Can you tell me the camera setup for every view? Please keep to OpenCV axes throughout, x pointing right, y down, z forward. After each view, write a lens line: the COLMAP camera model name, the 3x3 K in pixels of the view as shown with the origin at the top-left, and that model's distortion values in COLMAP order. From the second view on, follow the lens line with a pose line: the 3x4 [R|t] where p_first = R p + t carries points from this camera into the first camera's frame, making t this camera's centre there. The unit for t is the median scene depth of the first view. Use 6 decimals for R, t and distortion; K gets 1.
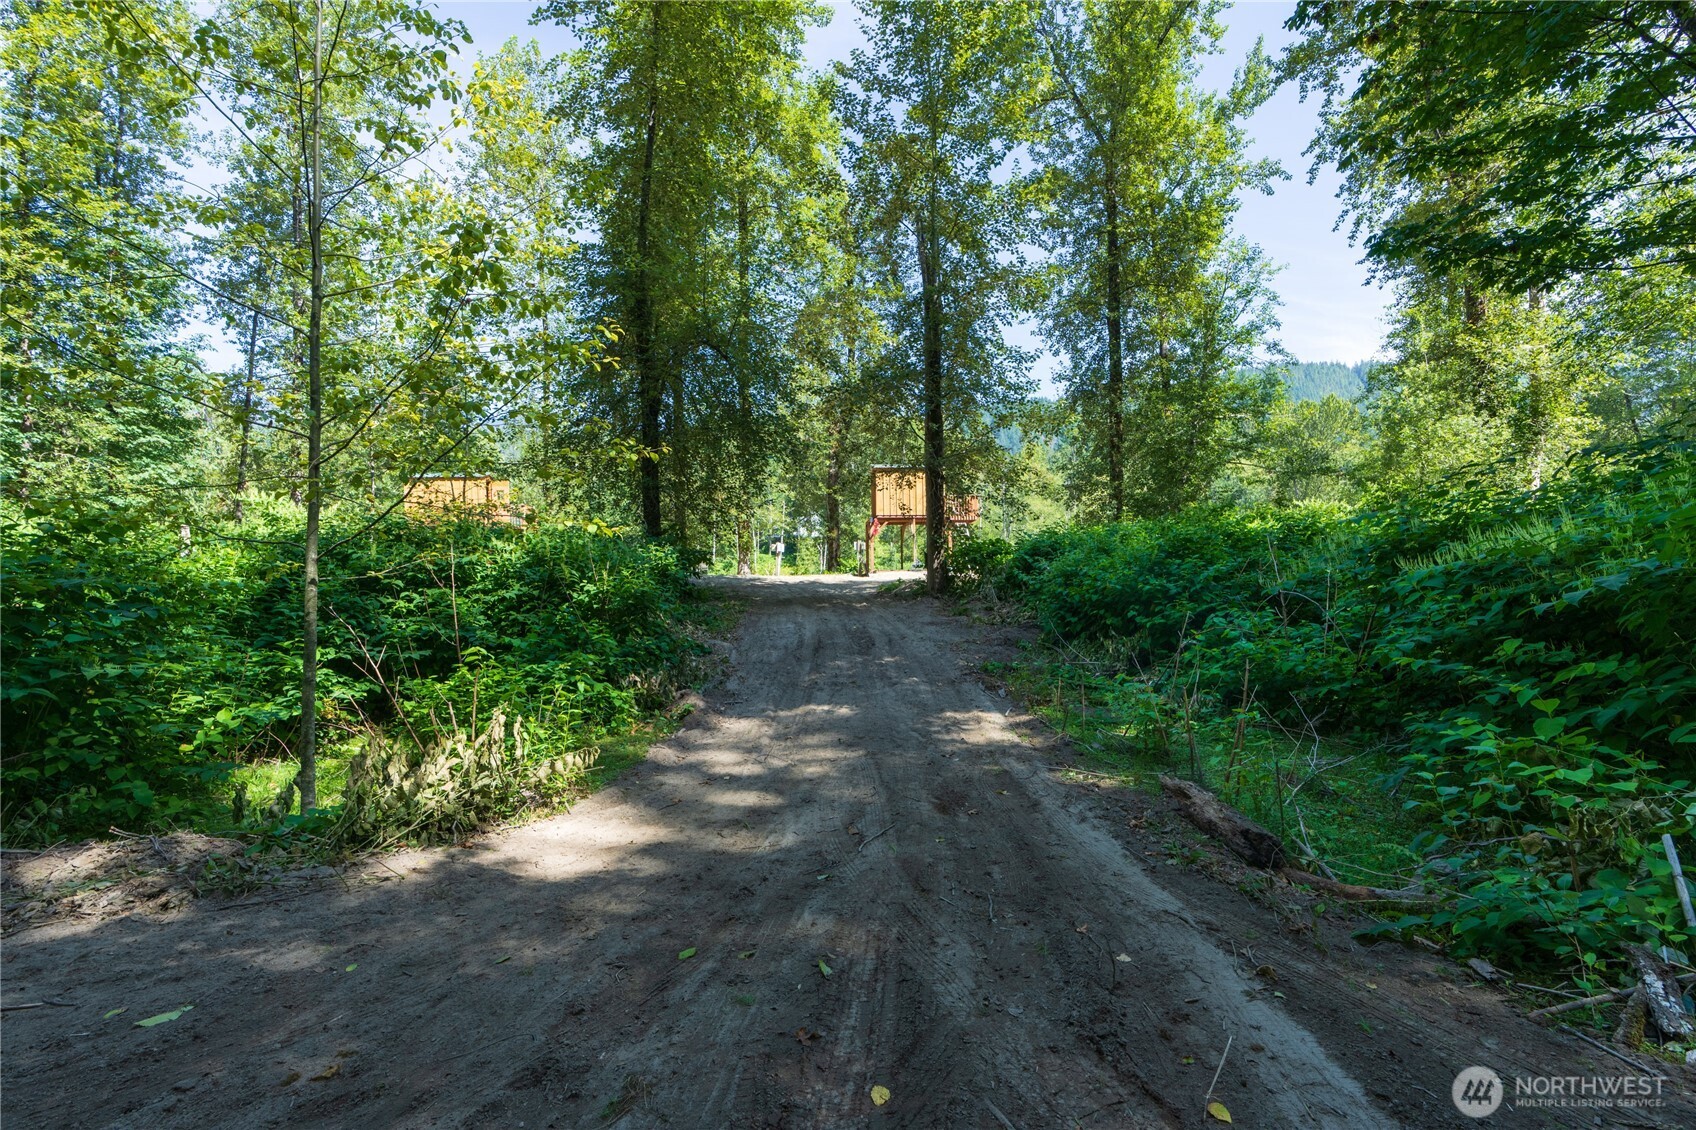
lens RADIAL K [[789.4, 0, 844.7], [0, 789.4, 613.2], [0, 0, 1]] dist [-0.000280, -0.000115]
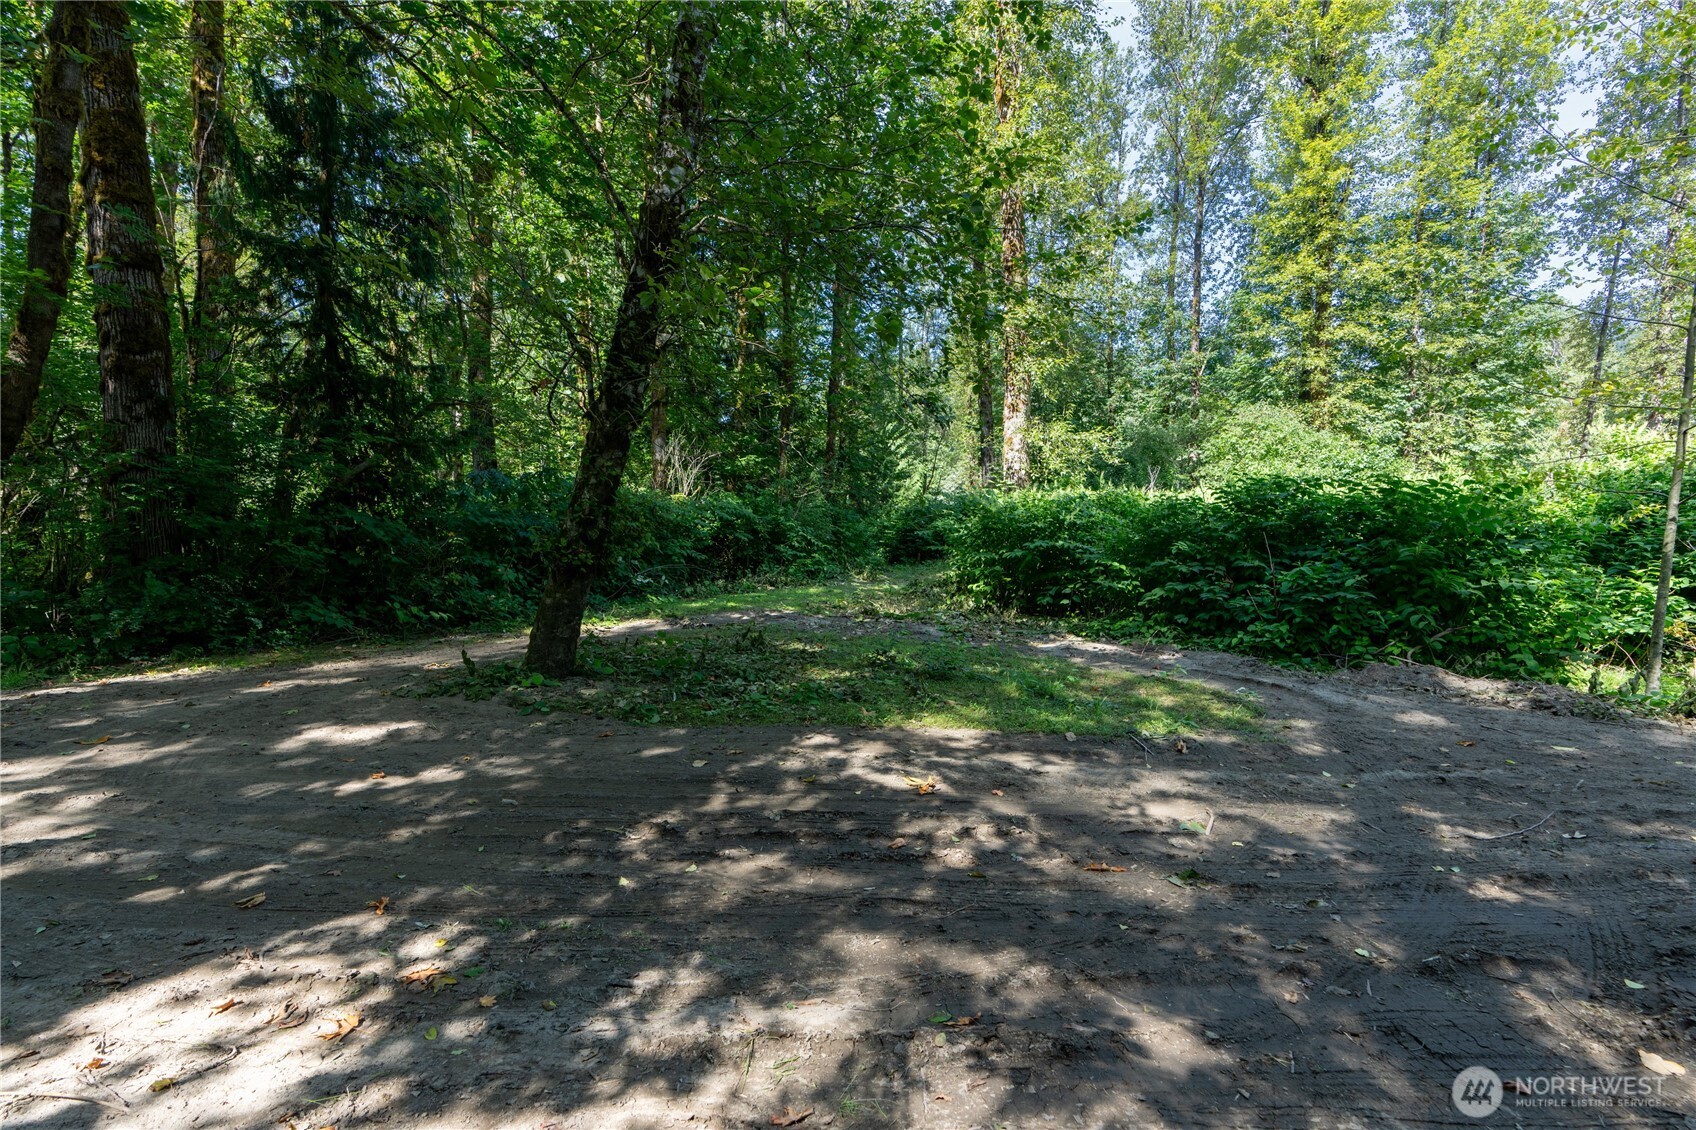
lens RADIAL K [[789.4, 0, 844.7], [0, 789.4, 613.2], [0, 0, 1]] dist [-0.000280, -0.000115]
pose [[0.176006, 0.090743, -0.980198, 0.207587], [-0.003115, 0.995789, 0.091627, -0.003436], [0.984384, -0.013073, 0.175547, -0.319460]]
